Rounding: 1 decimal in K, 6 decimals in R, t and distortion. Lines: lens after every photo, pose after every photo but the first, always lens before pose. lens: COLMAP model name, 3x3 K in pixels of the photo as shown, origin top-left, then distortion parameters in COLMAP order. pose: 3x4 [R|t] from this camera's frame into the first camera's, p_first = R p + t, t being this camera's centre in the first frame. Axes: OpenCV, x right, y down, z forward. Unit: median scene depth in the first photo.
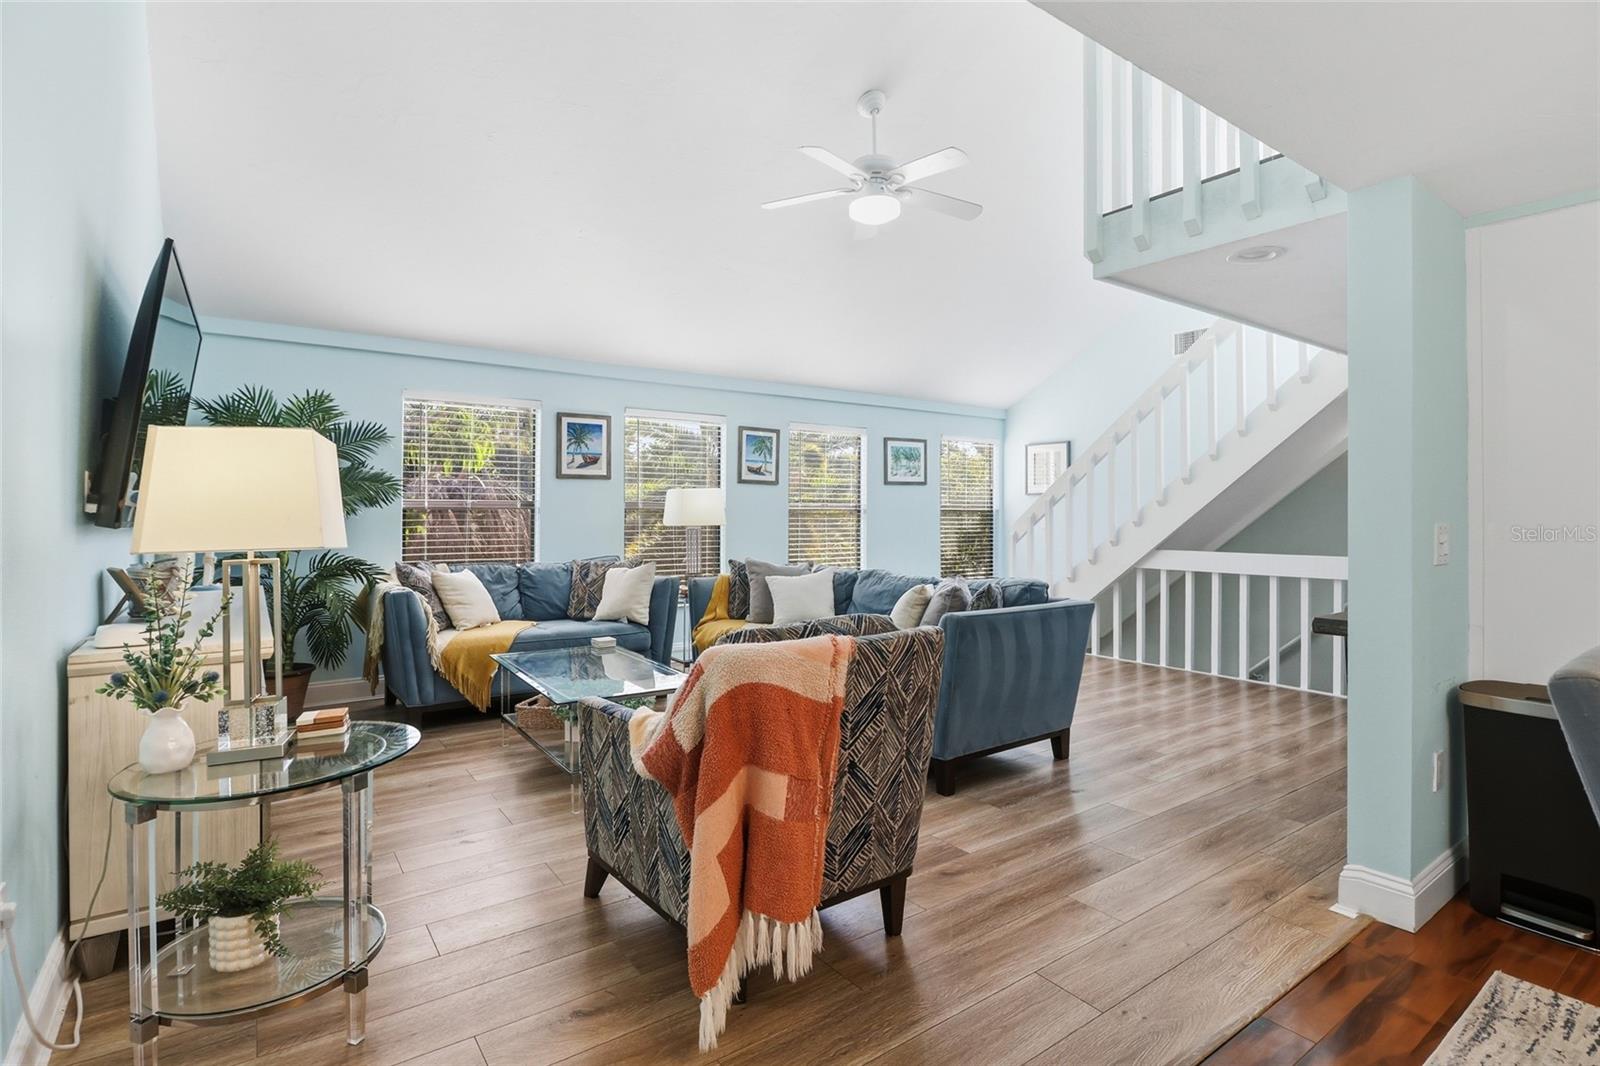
lens RADIAL K [[768.0, 0, 811.2], [0, 768.0, 507.4], [0, 0, 1]] dist [0.000267, -0.016251]
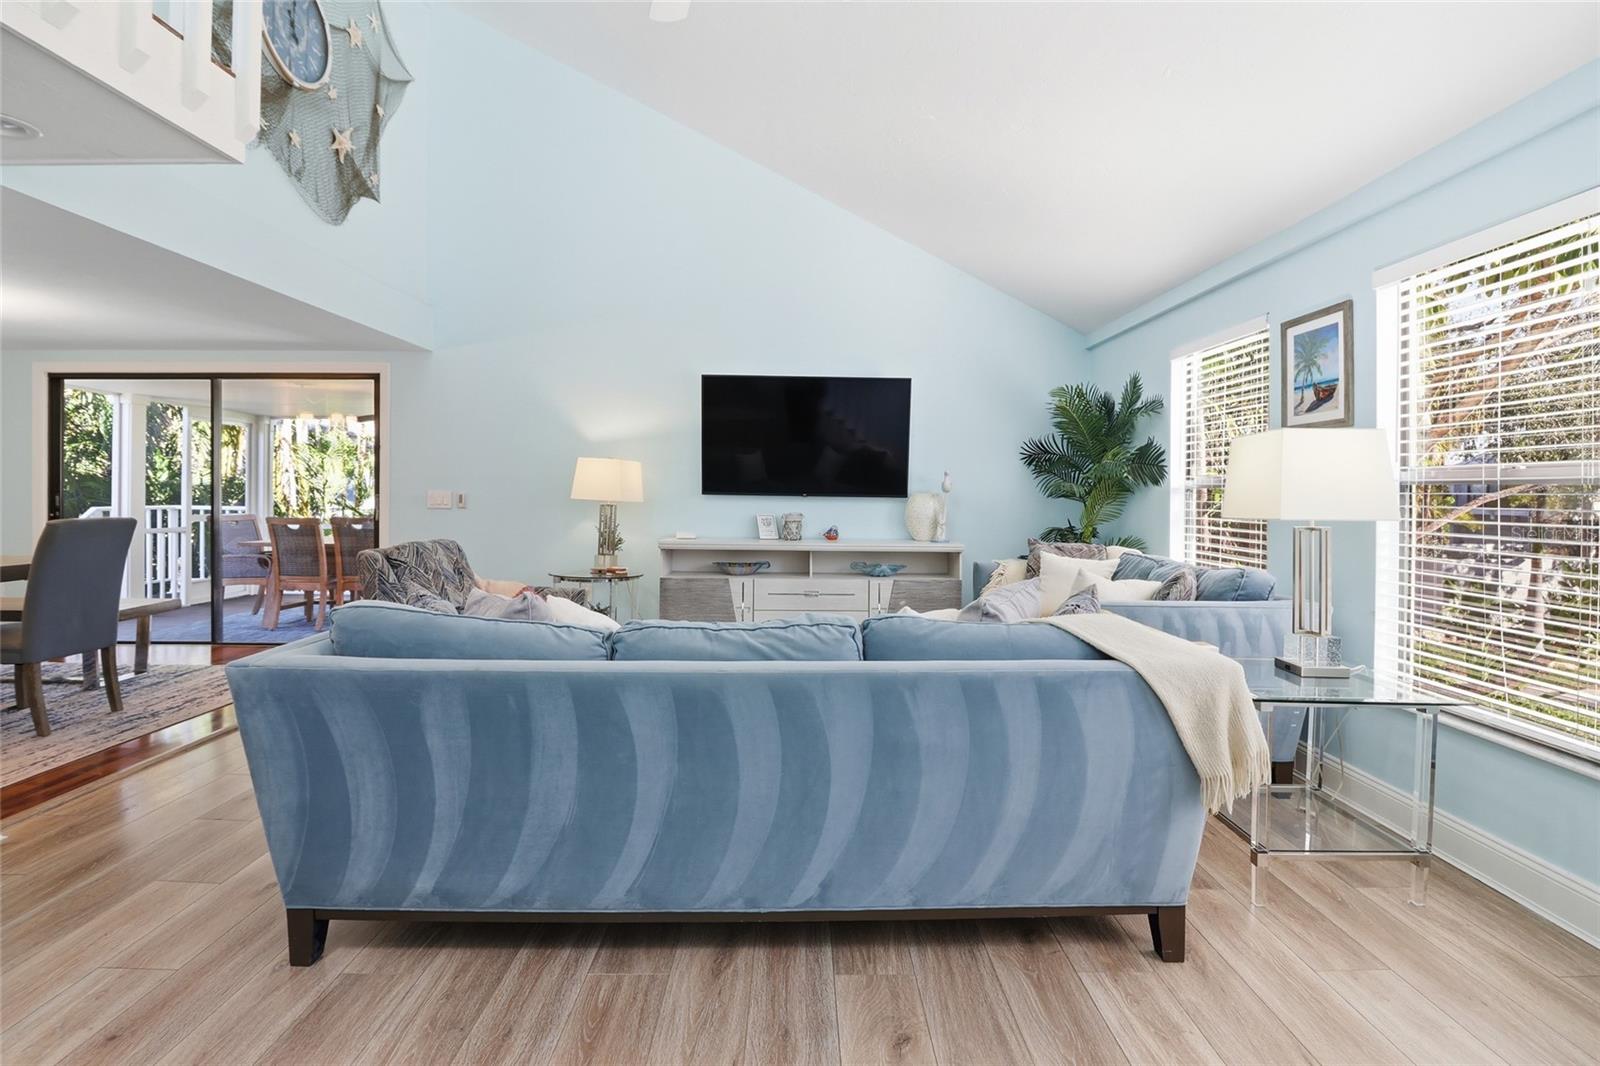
lens RADIAL K [[760.0, 0, 810.6], [0, 760.0, 495.7], [0, 0, 1]] dist [-0.000953, -0.013280]
pose [[-0.574940, -0.004110, -0.818185, 0.441643], [-0.005316, 0.999985, -0.001287, 0.015011], [0.818178, 0.003609, -0.574954, 1.268800]]
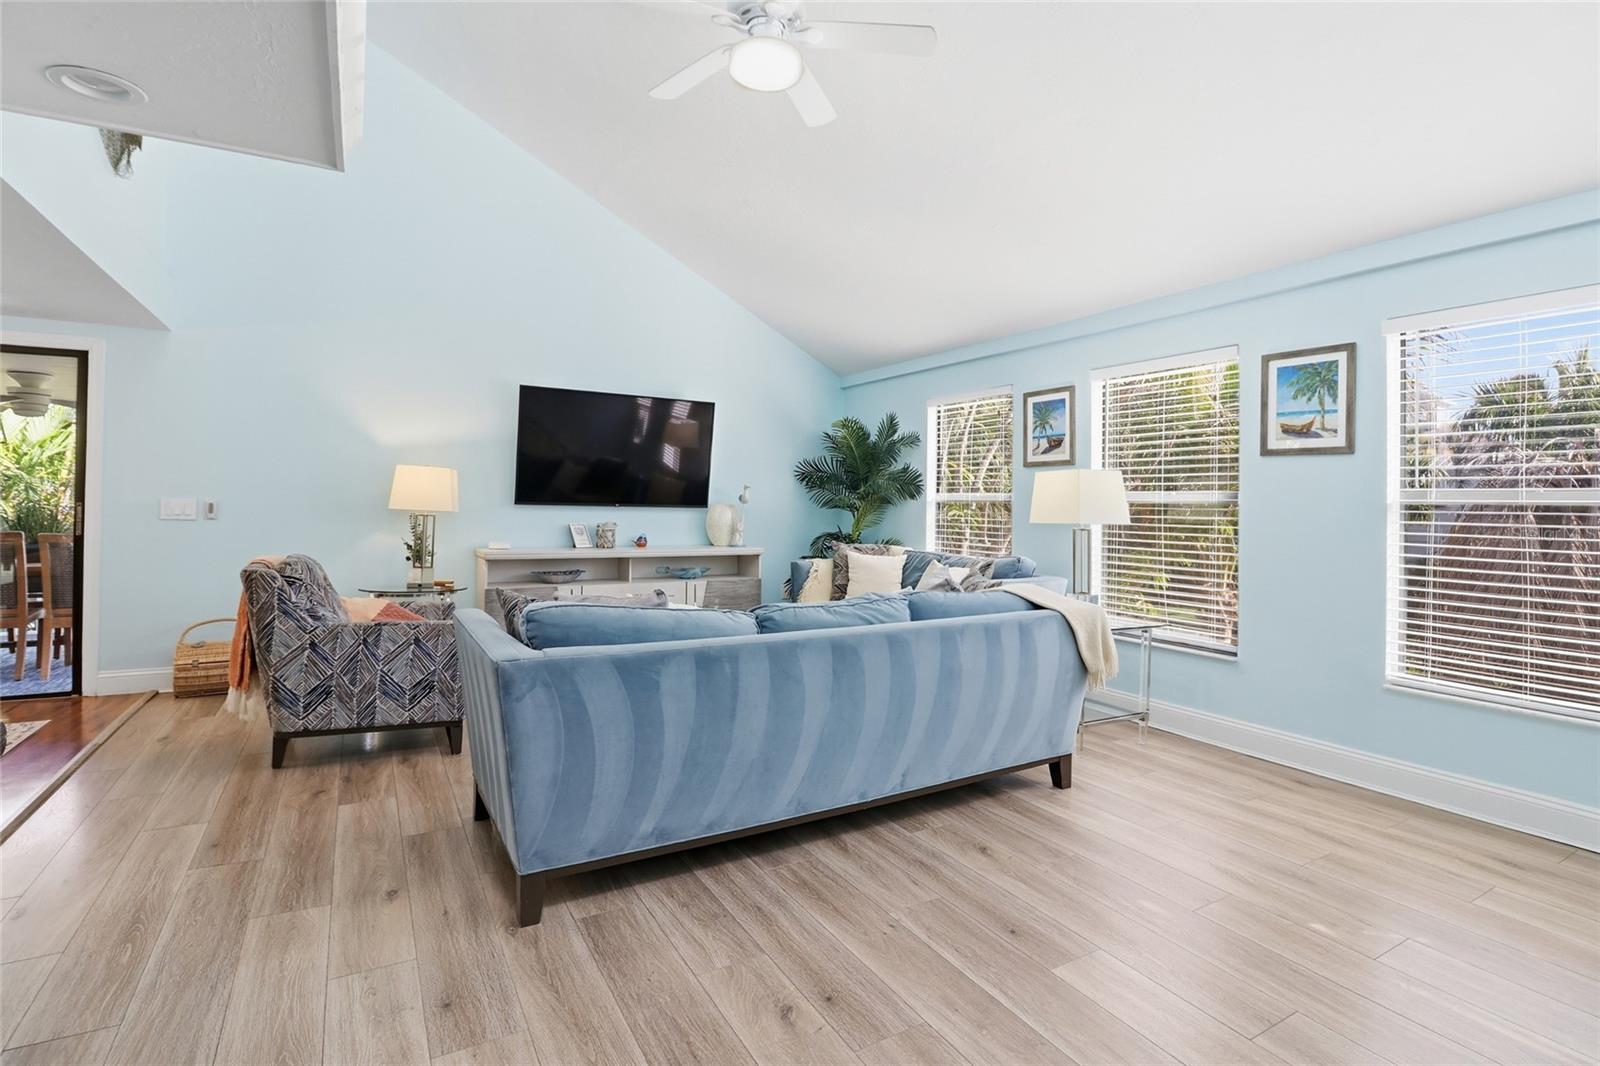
lens RADIAL K [[773.0, 0, 815.1], [0, 773.0, 497.3], [0, 0, 1]] dist [-0.012825, -0.001456]
pose [[-0.095179, -0.013414, -0.995370, 0.716666], [-0.008732, 0.999882, -0.012639, 0.012688], [0.995422, 0.007489, -0.095285, 1.030703]]
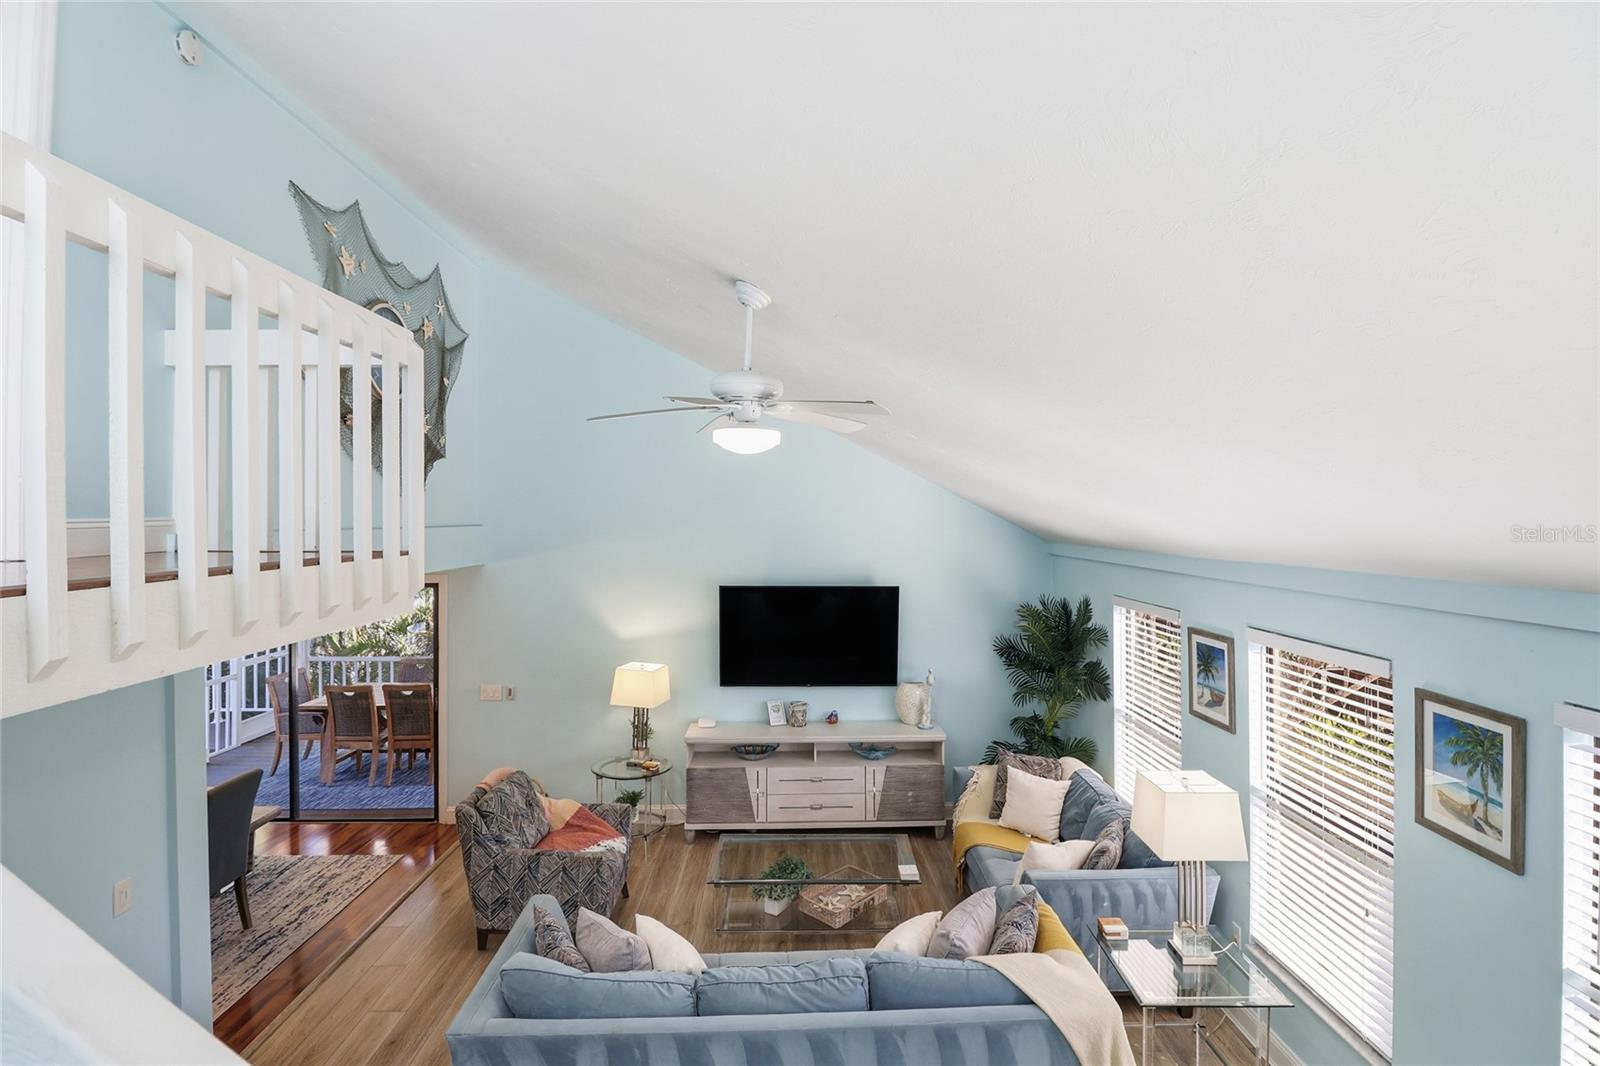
lens RADIAL K [[768.0, 0, 811.2], [0, 768.0, 507.4], [0, 0, 1]] dist [0.000267, -0.016251]
pose [[-0.561742, -0.008394, -0.827270, 0.623844], [0.006267, 0.999877, -0.014401, -0.285959], [0.827289, -0.013274, -0.561620, 1.366596]]
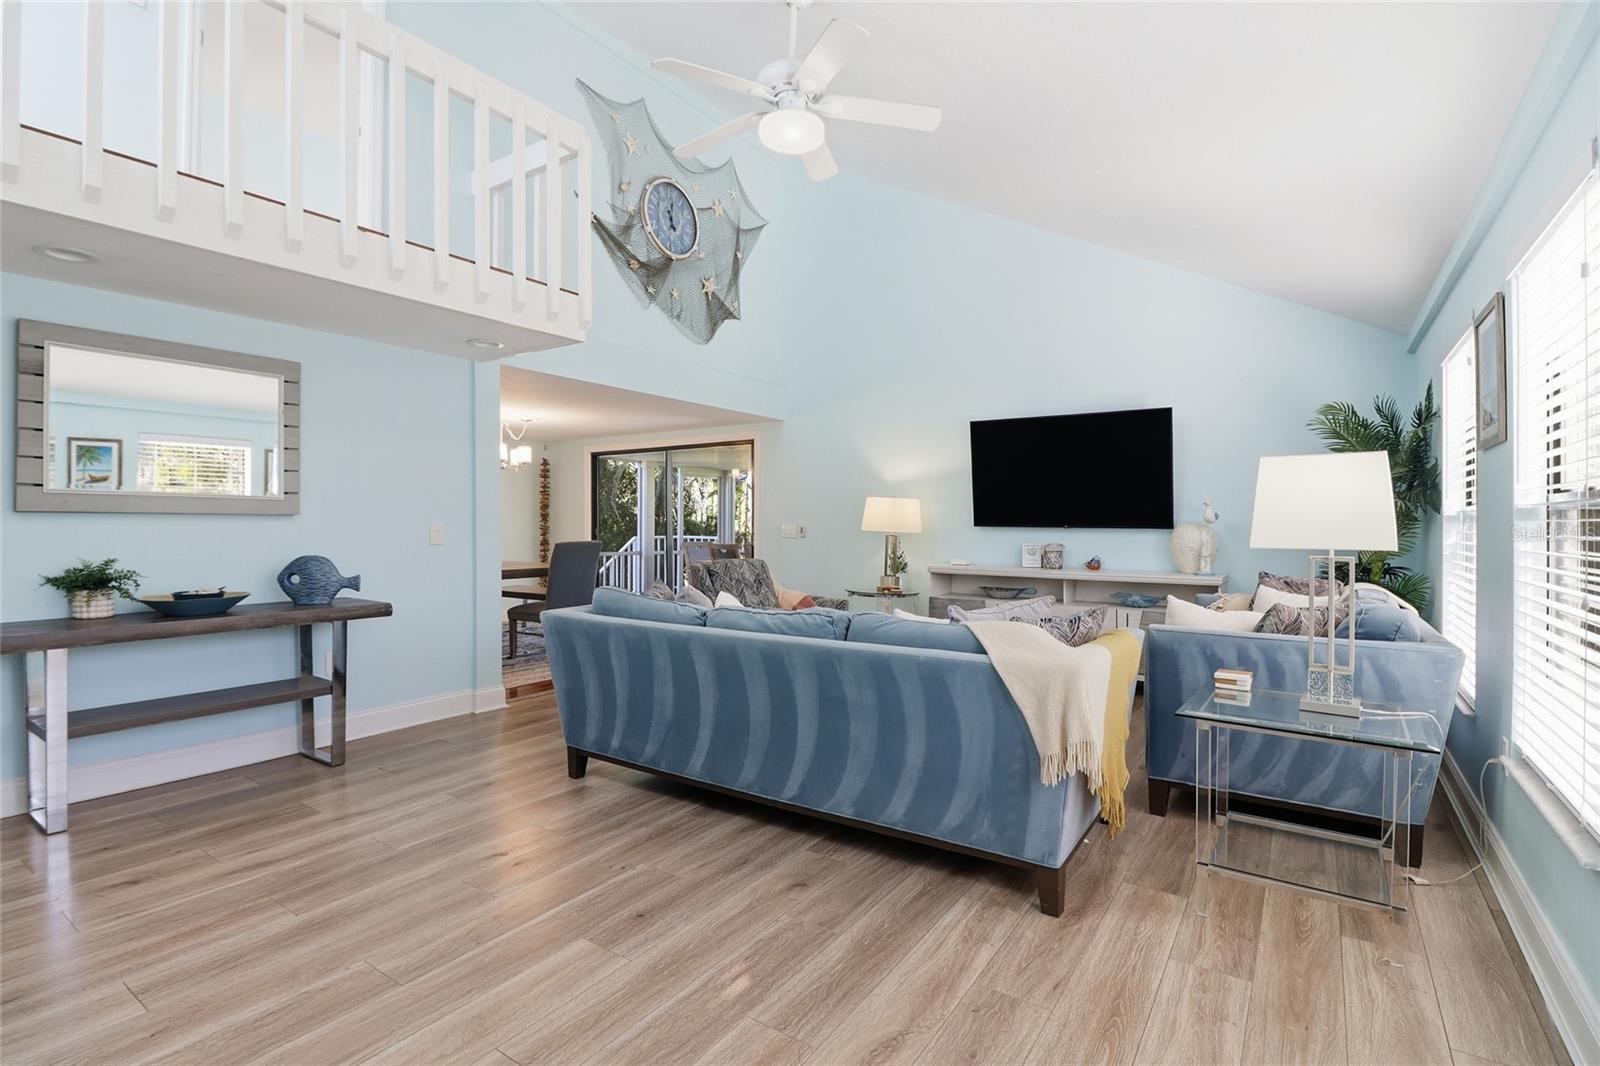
lens RADIAL K [[752.5, 0, 806.5], [0, 752.5, 528.5], [0, 0, 1]] dist [0.002267, -0.013734]
pose [[-0.940927, -0.003019, -0.338597, 0.304430], [-0.003509, 0.999993, 0.000835, 0.015998], [0.338592, 0.001974, -0.940931, 1.601174]]
